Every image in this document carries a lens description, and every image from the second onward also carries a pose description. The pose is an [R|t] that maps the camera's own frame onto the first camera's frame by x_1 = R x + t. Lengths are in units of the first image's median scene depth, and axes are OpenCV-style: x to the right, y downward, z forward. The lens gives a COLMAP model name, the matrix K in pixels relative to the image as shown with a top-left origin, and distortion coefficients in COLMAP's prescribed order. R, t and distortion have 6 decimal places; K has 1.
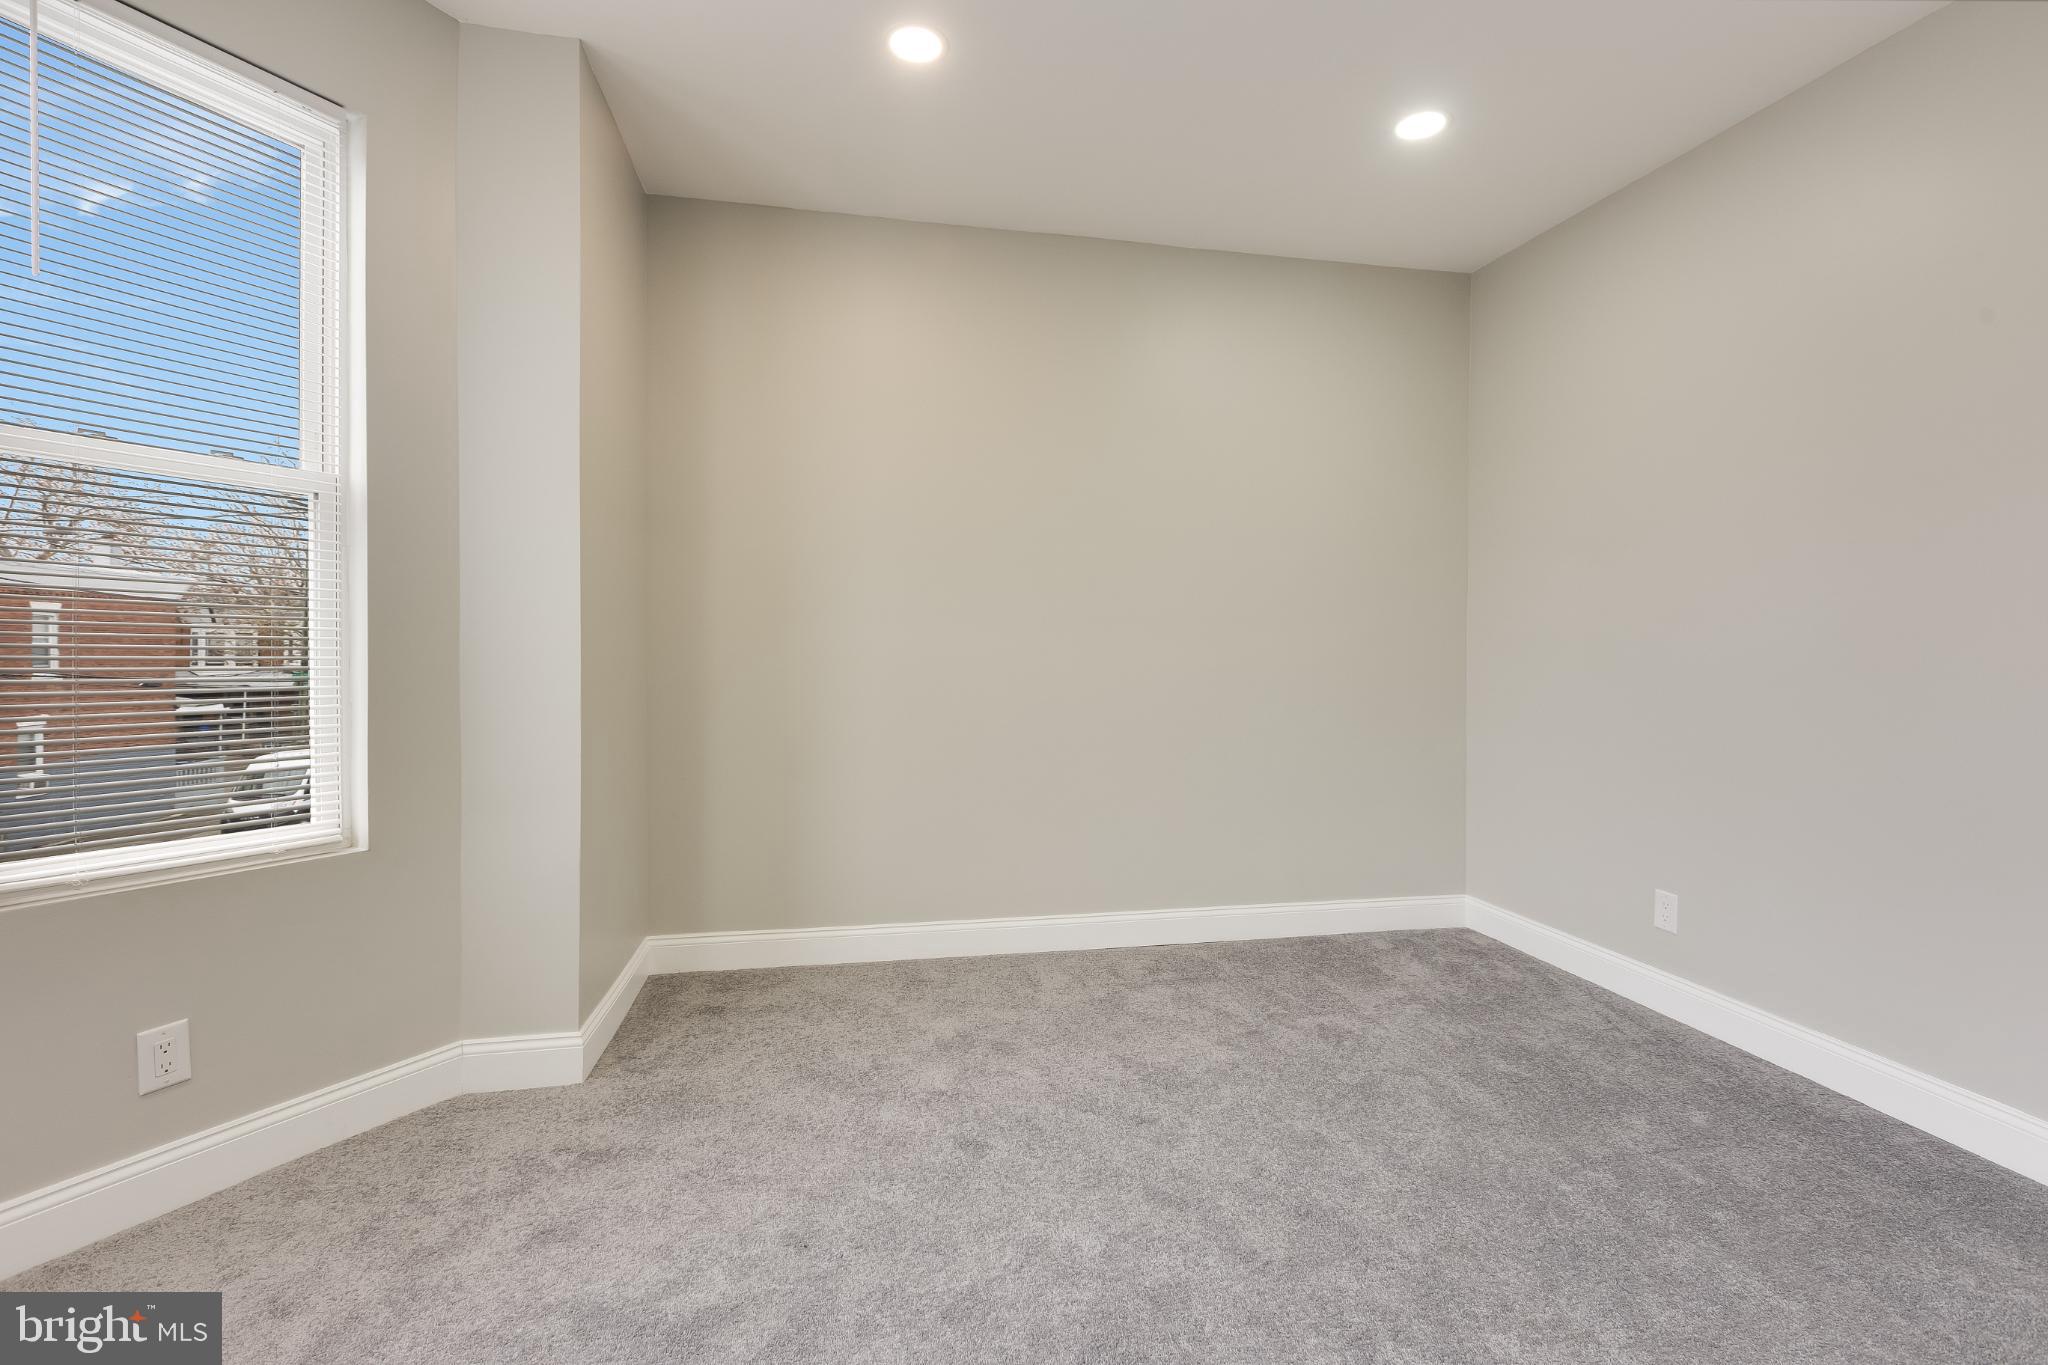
lens RADIAL K [[908.2, 0, 1019.3], [0, 908.2, 660.0], [0, 0, 1]] dist [-0.001147, -0.000892]
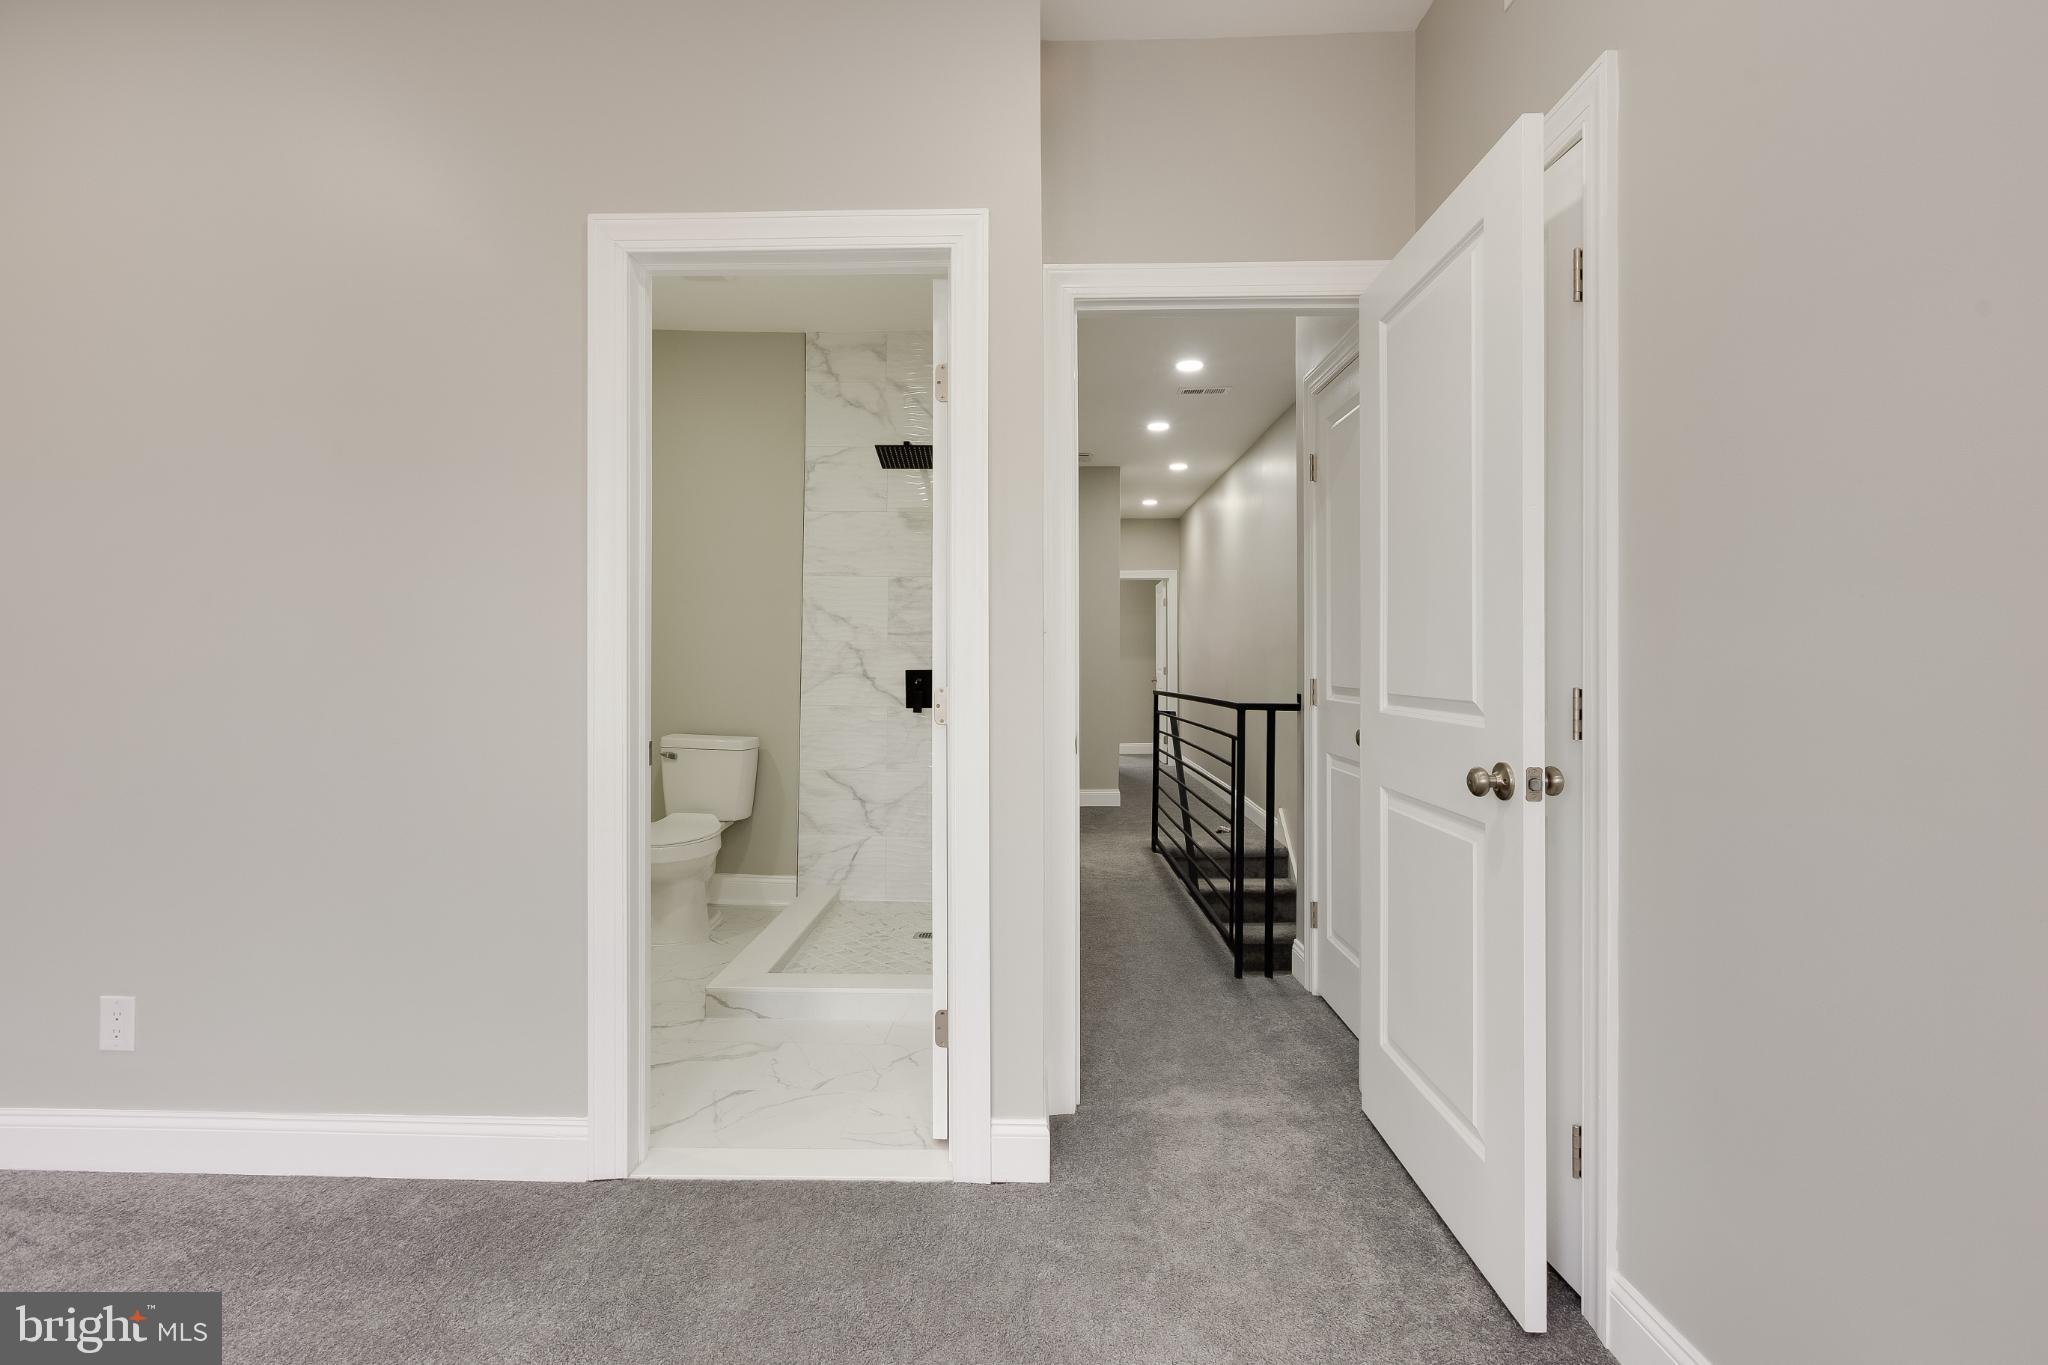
lens RADIAL K [[908.2, 0, 1019.3], [0, 908.2, 660.0], [0, 0, 1]] dist [-0.001147, -0.000892]
pose [[0.213143, -0.005207, 0.977007, 0.208323], [0.010238, 0.999943, 0.003095, 0.000759], [-0.976967, 0.009343, 0.213184, 0.193711]]
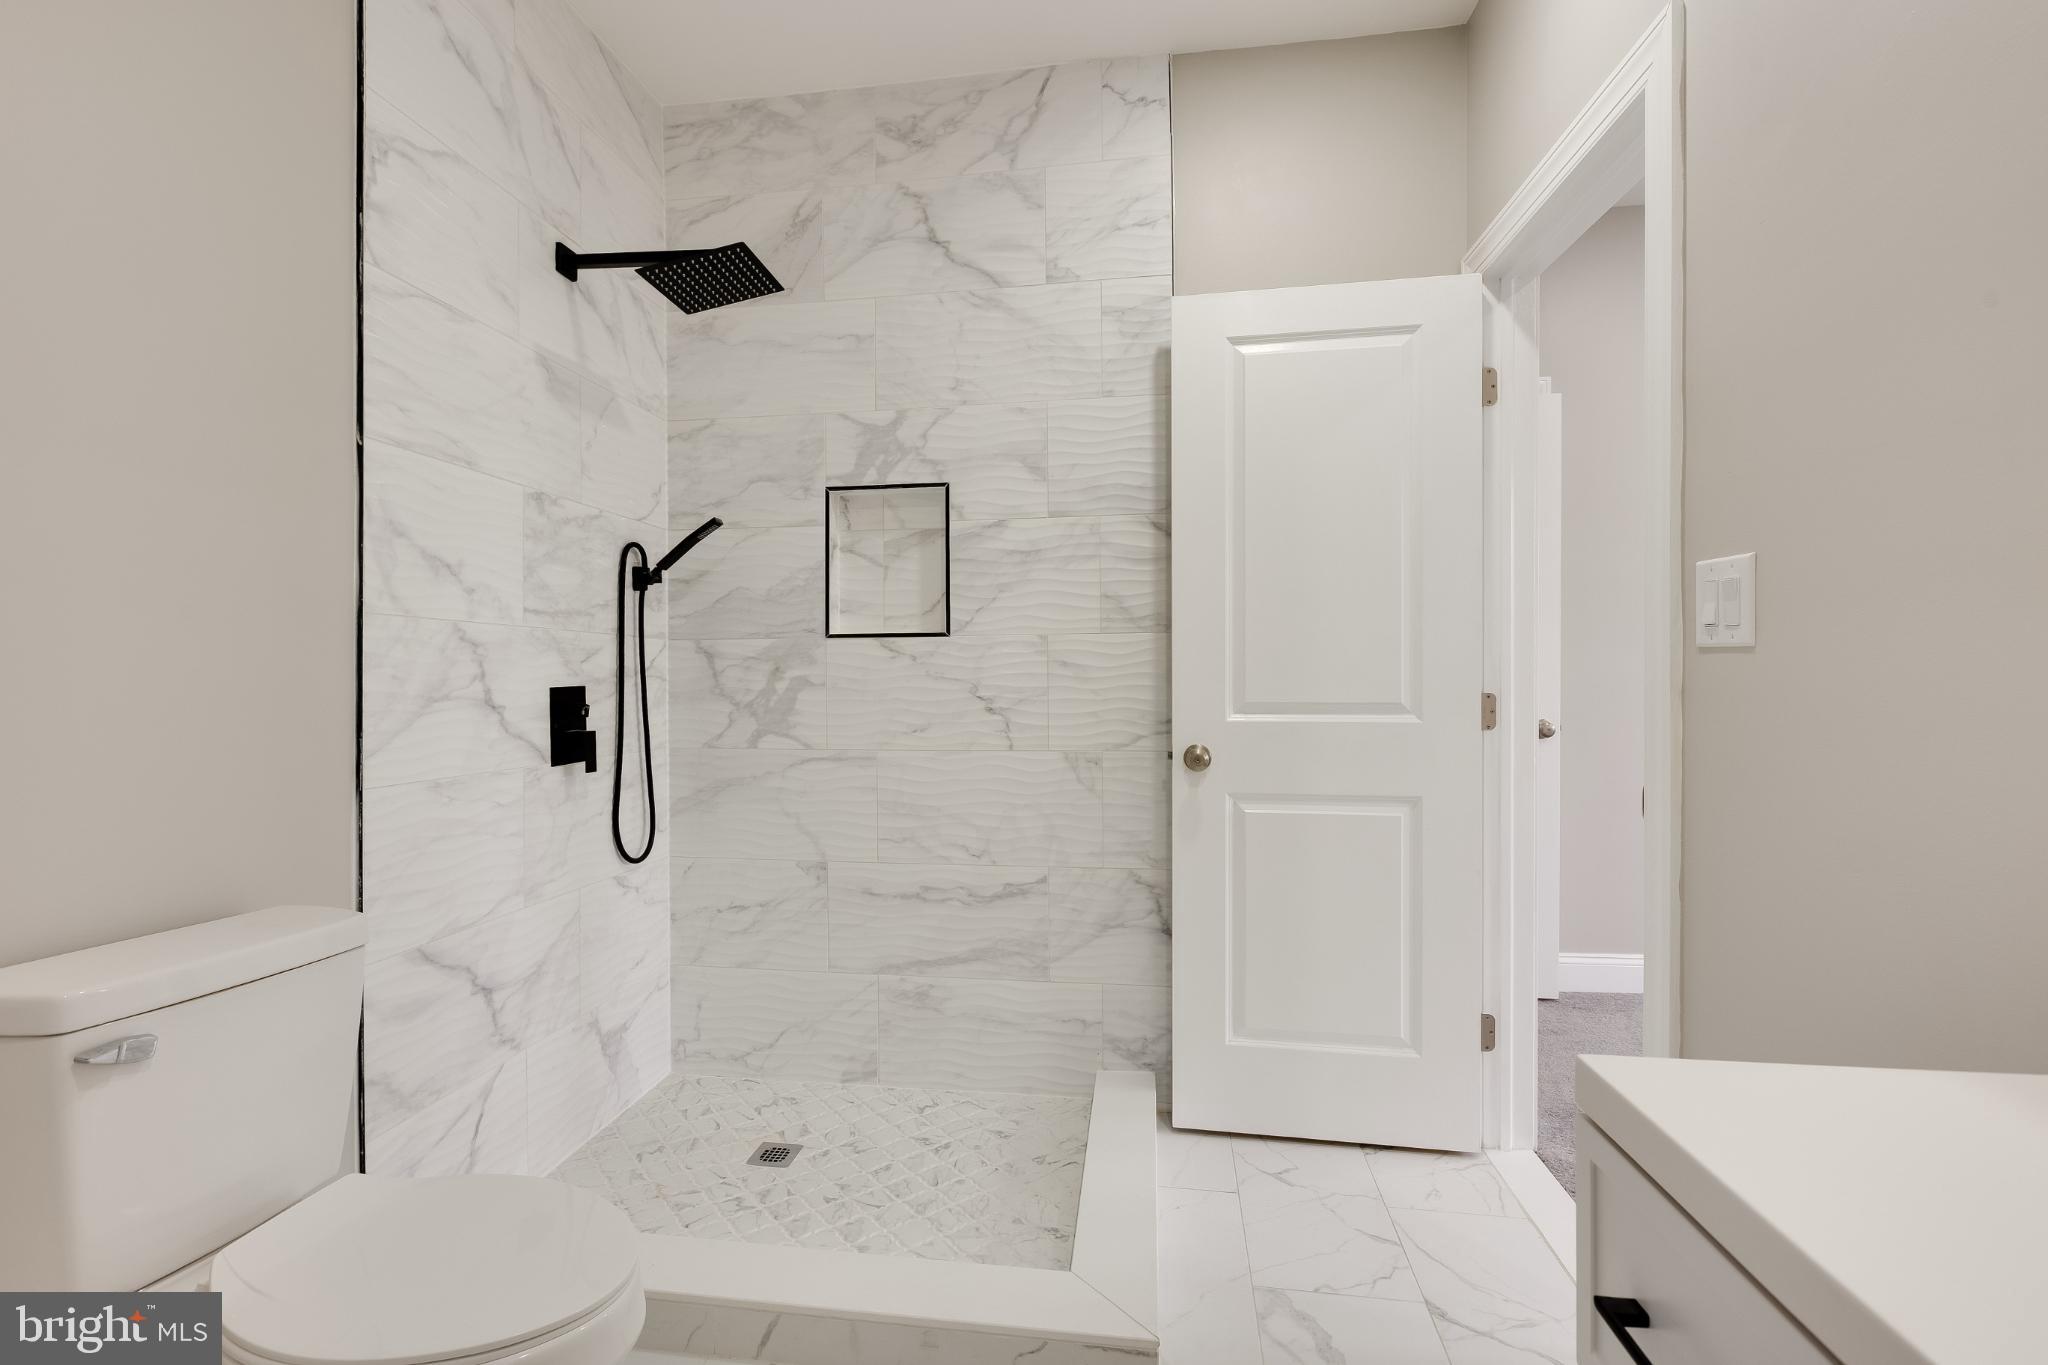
lens RADIAL K [[913.0, 0, 1019.8], [0, 913.0, 668.7], [0, 0, 1]] dist [-0.001787, -0.000036]
pose [[-0.949295, -0.006409, 0.314322, 1.183444], [-0.003542, 0.999947, 0.009692, -0.004032], [-0.314367, 0.008087, -0.949267, 1.436161]]
